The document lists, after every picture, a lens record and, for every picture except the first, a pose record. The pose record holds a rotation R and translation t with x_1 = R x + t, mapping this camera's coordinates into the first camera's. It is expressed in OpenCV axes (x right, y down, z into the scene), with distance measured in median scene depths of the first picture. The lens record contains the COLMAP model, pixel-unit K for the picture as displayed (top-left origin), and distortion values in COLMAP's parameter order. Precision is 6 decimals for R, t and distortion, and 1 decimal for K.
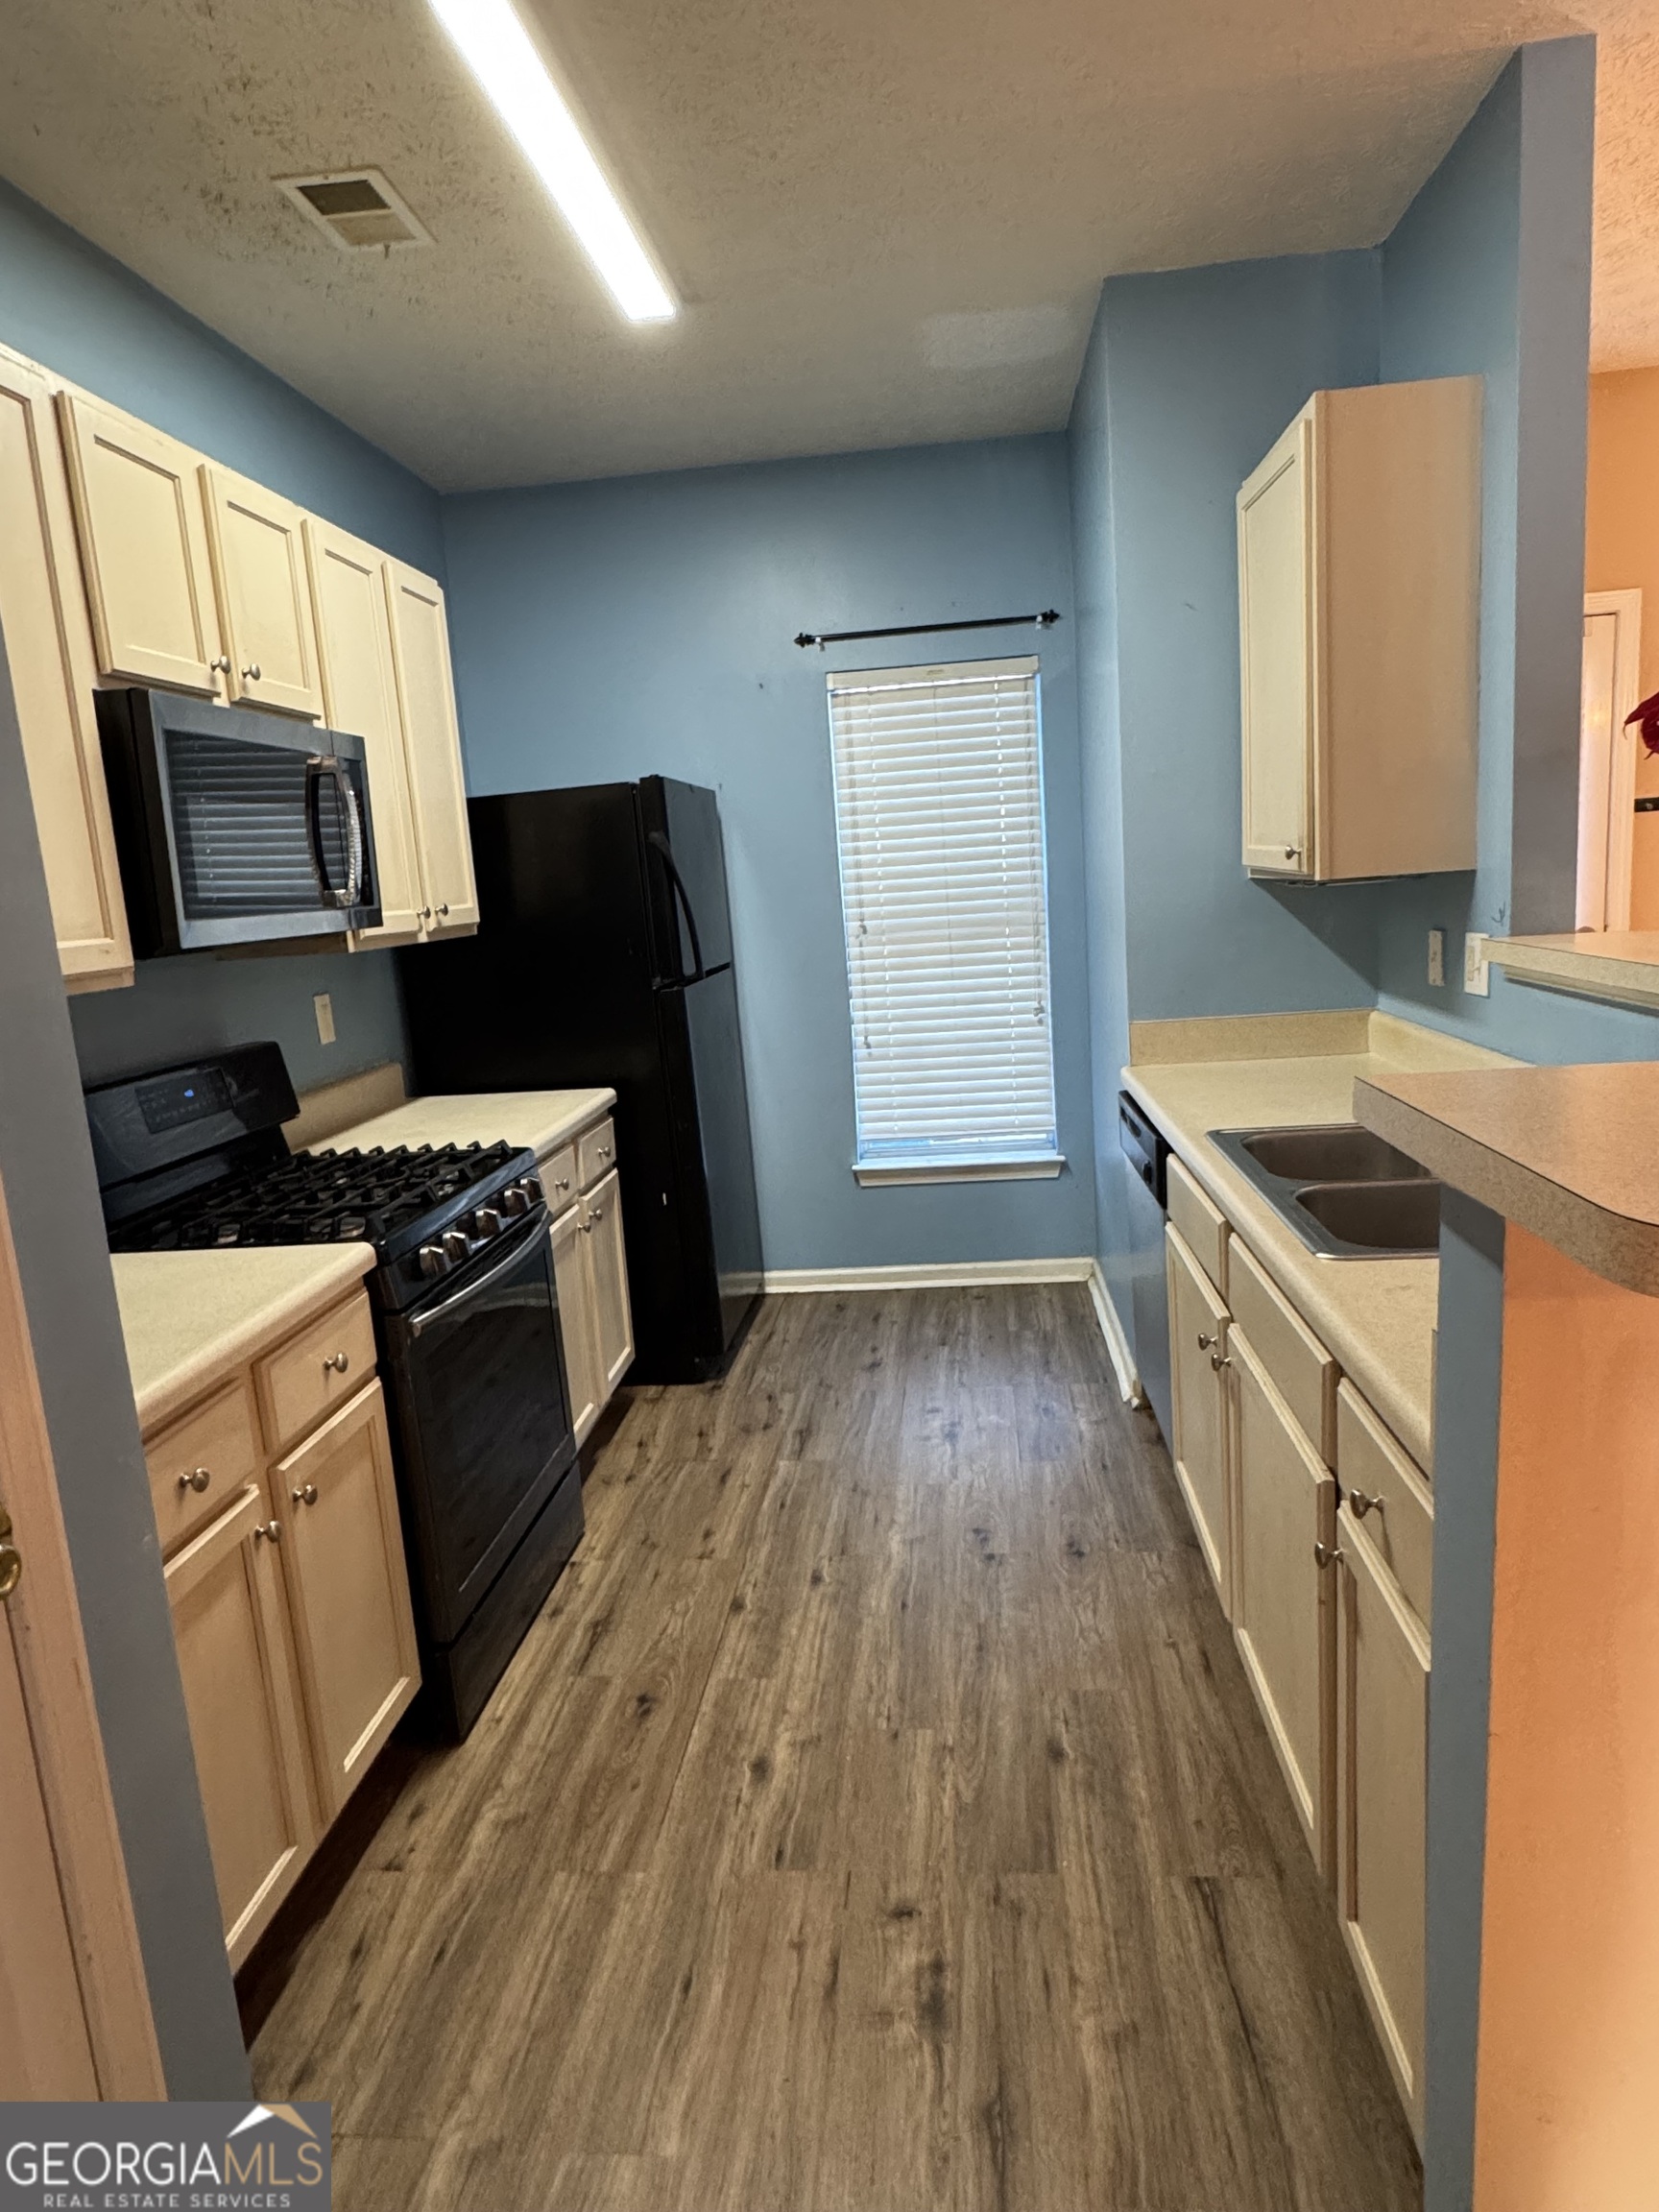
lens RADIAL K [[1340.8, 0, 834.5], [0, 1340.8, 1101.3], [0, 0, 1]] dist [0.004975, 0.000776]
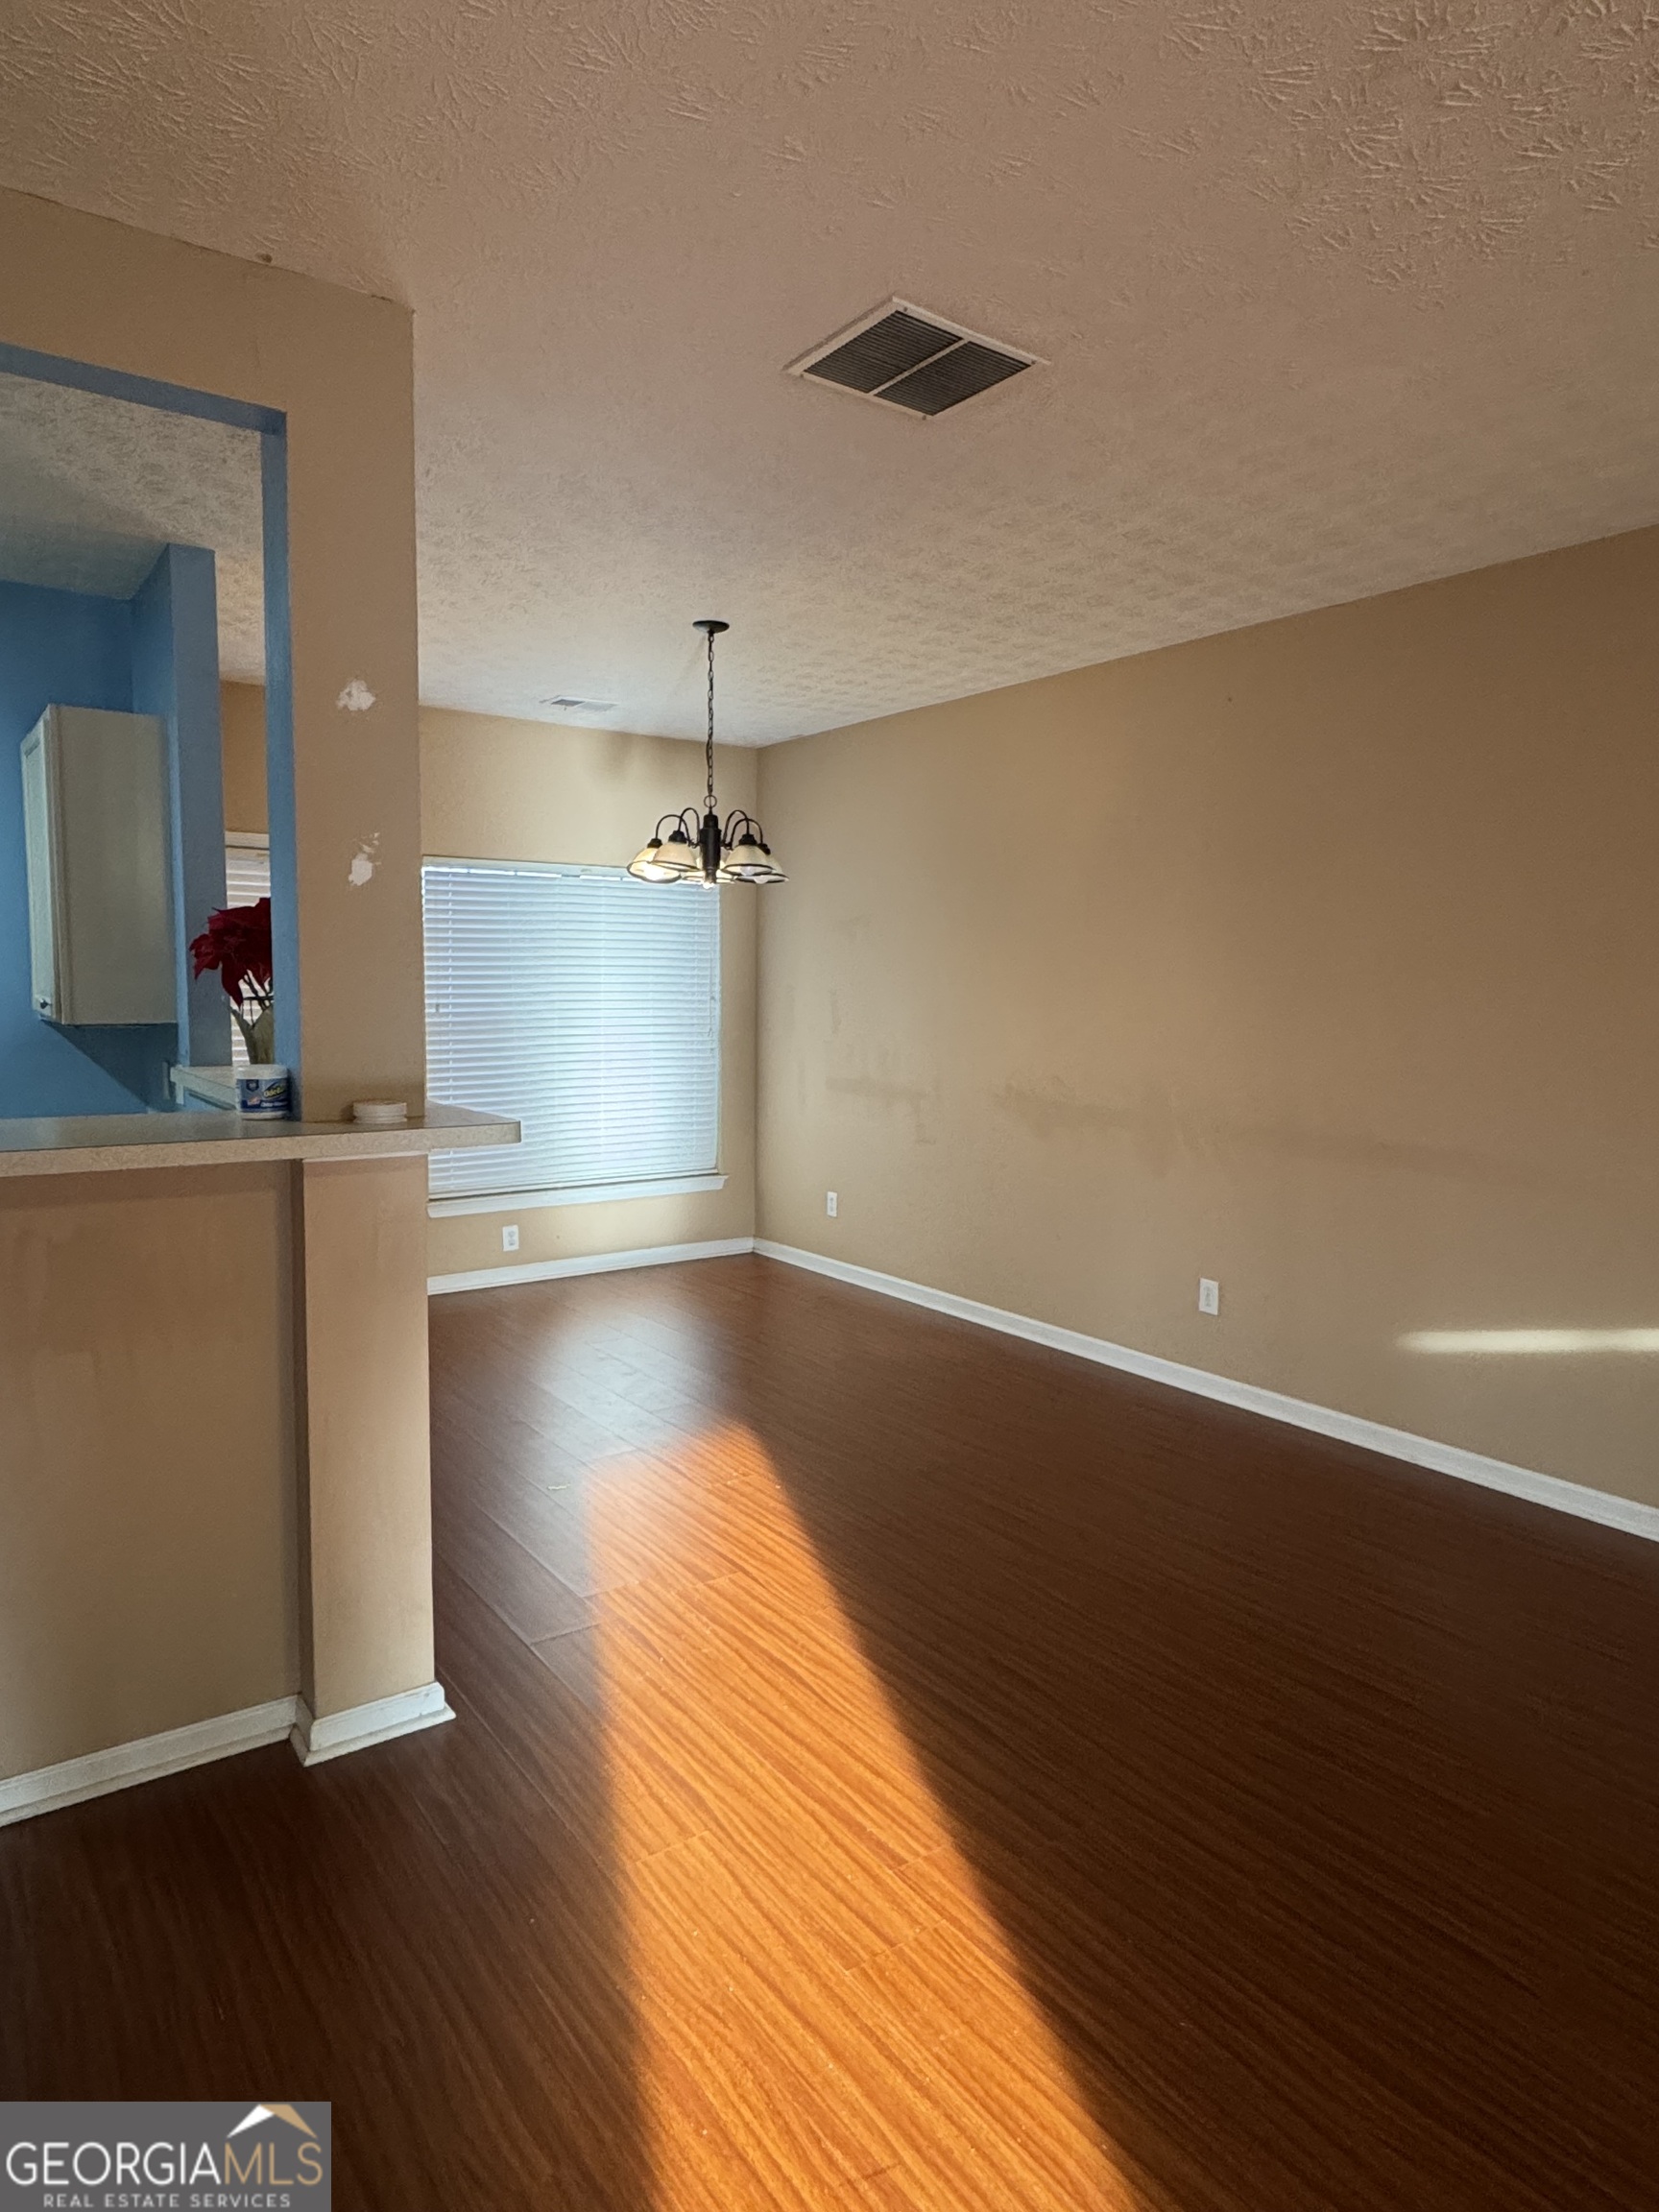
lens RADIAL K [[1340.8, 0, 823.3], [0, 1340.8, 1103.2], [0, 0, 1]] dist [0.004975, 0.000776]
pose [[0.764268, 0.022069, 0.644521, 0.049523], [0.041789, 0.995619, -0.083645, 0.066724], [-0.643544, 0.090861, 0.759997, -0.551778]]
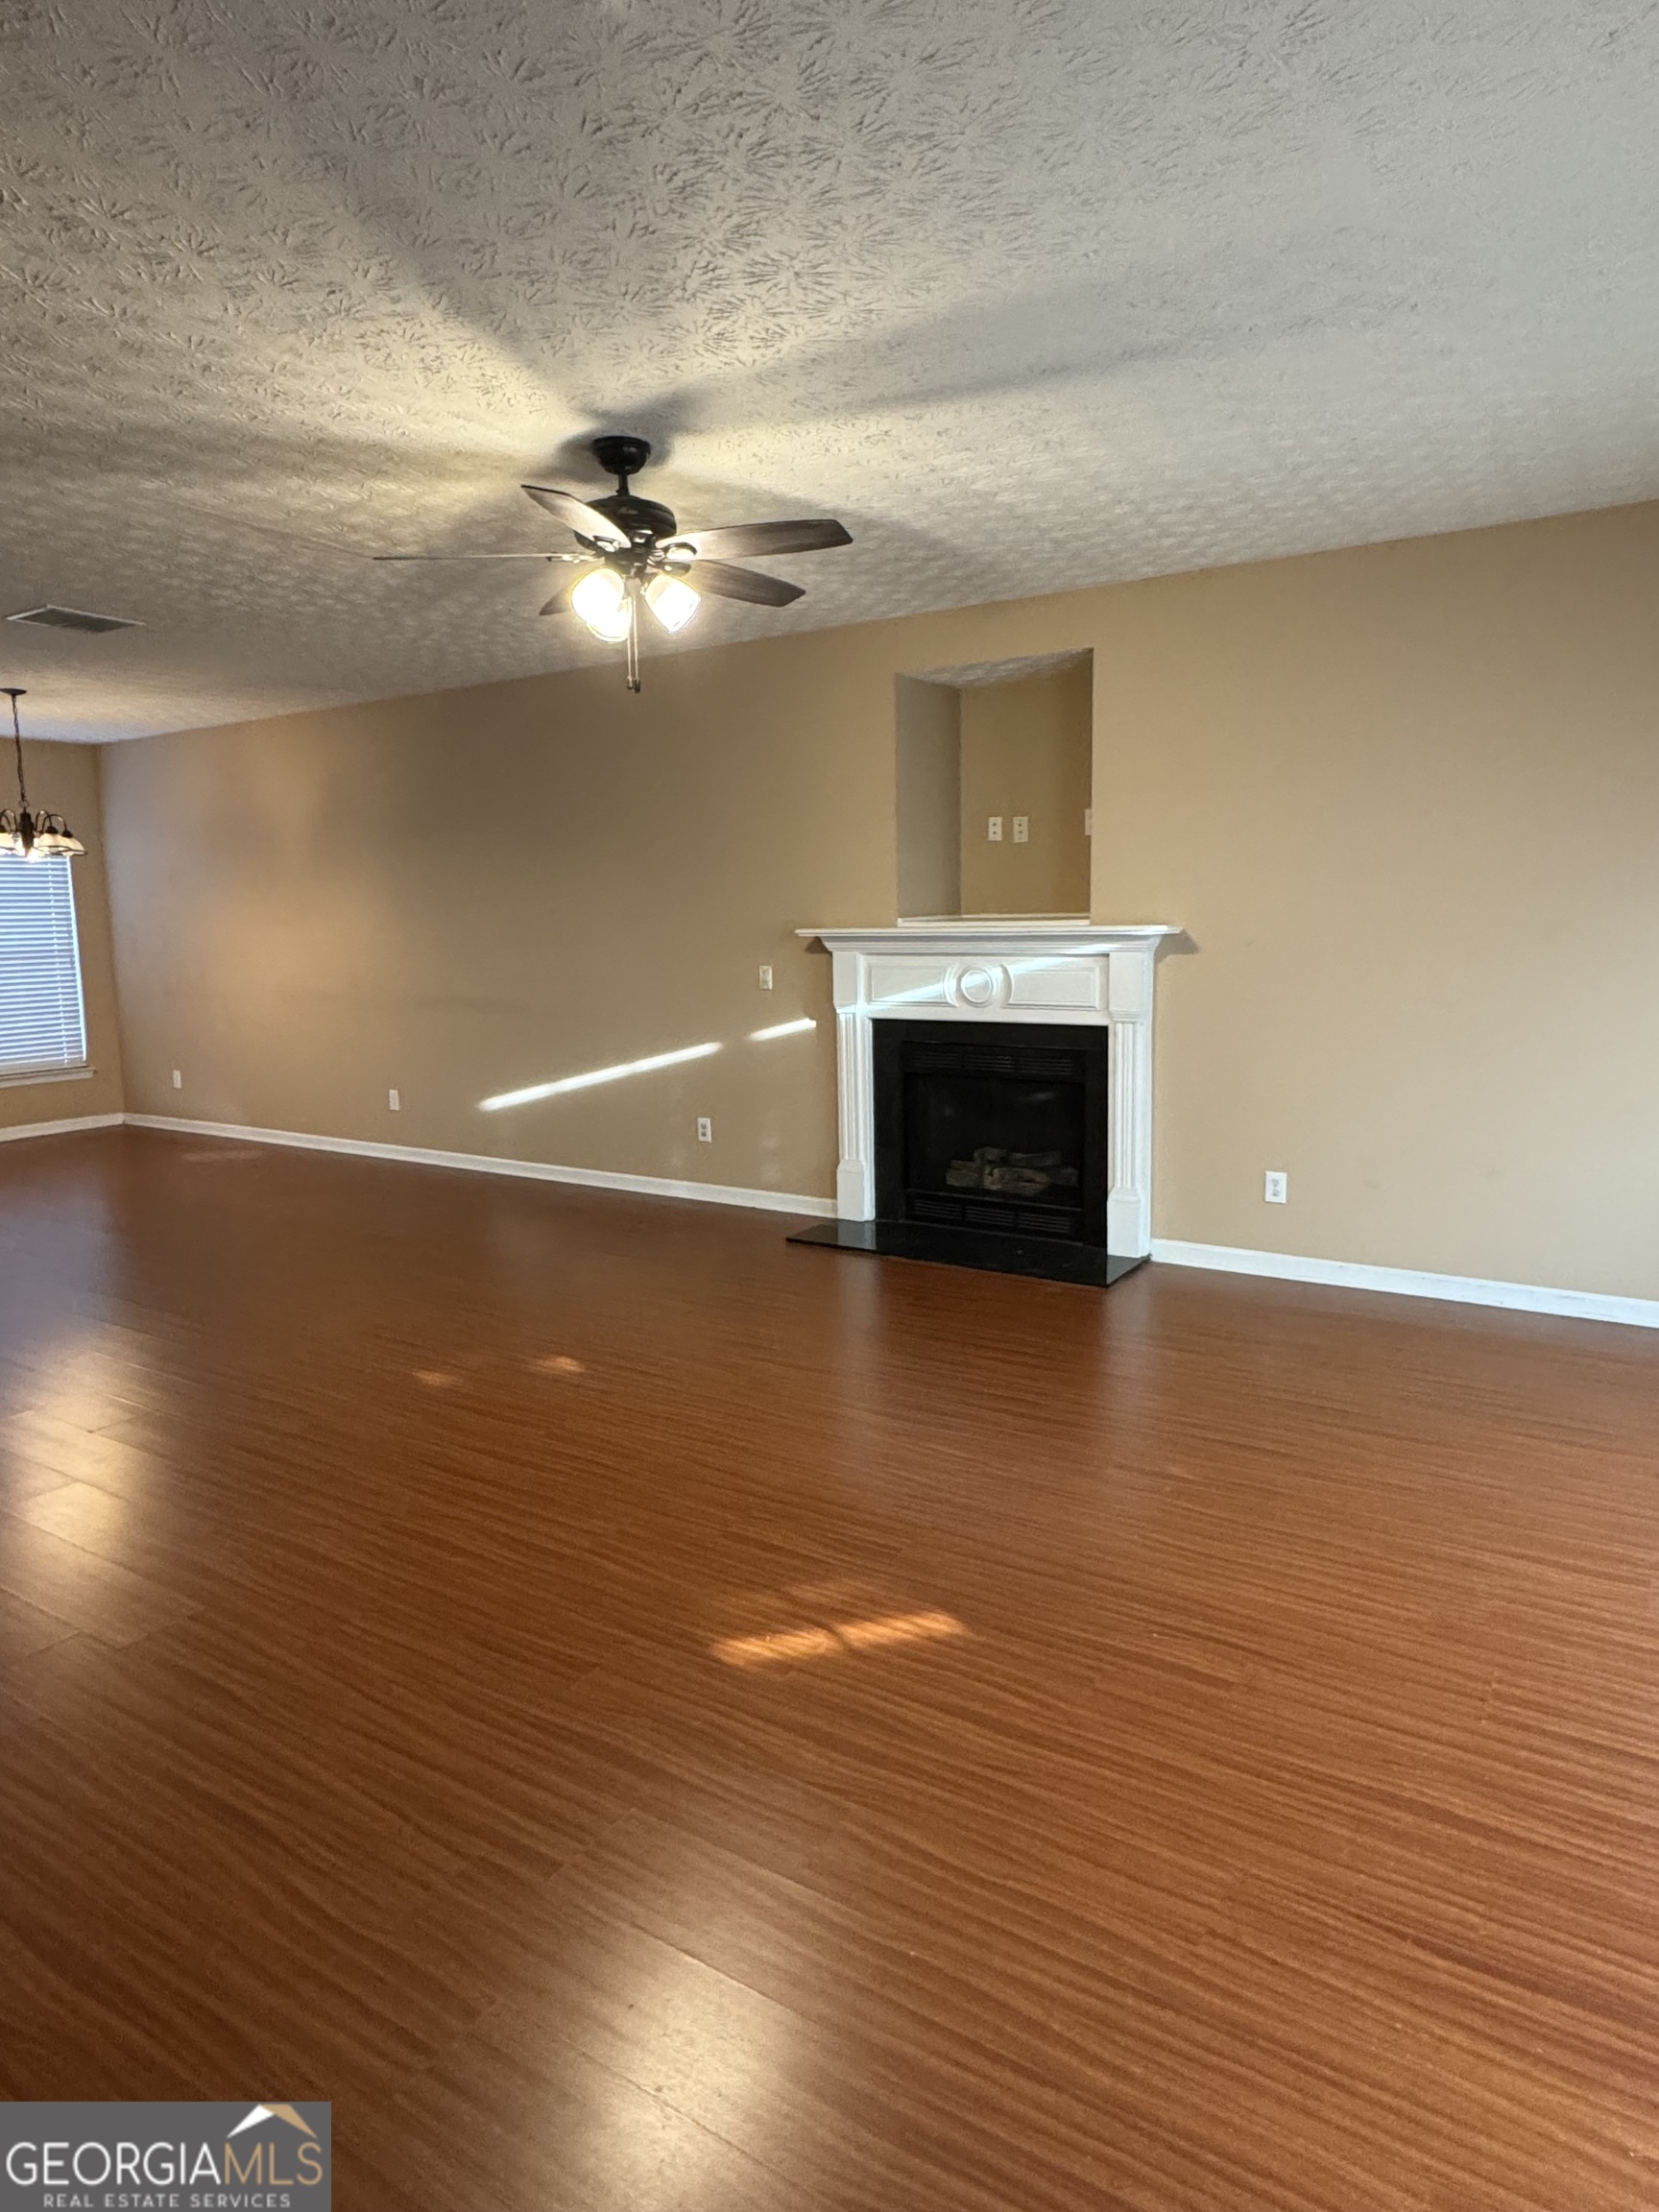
lens RADIAL K [[1340.8, 0, 838.5], [0, 1340.8, 1093.1], [0, 0, 1]] dist [0.004975, 0.000776]
pose [[0.481966, -0.055883, 0.874406, -0.500747], [0.131615, 0.991258, -0.009194, 0.316792], [-0.866248, 0.119516, 0.485108, -1.710724]]
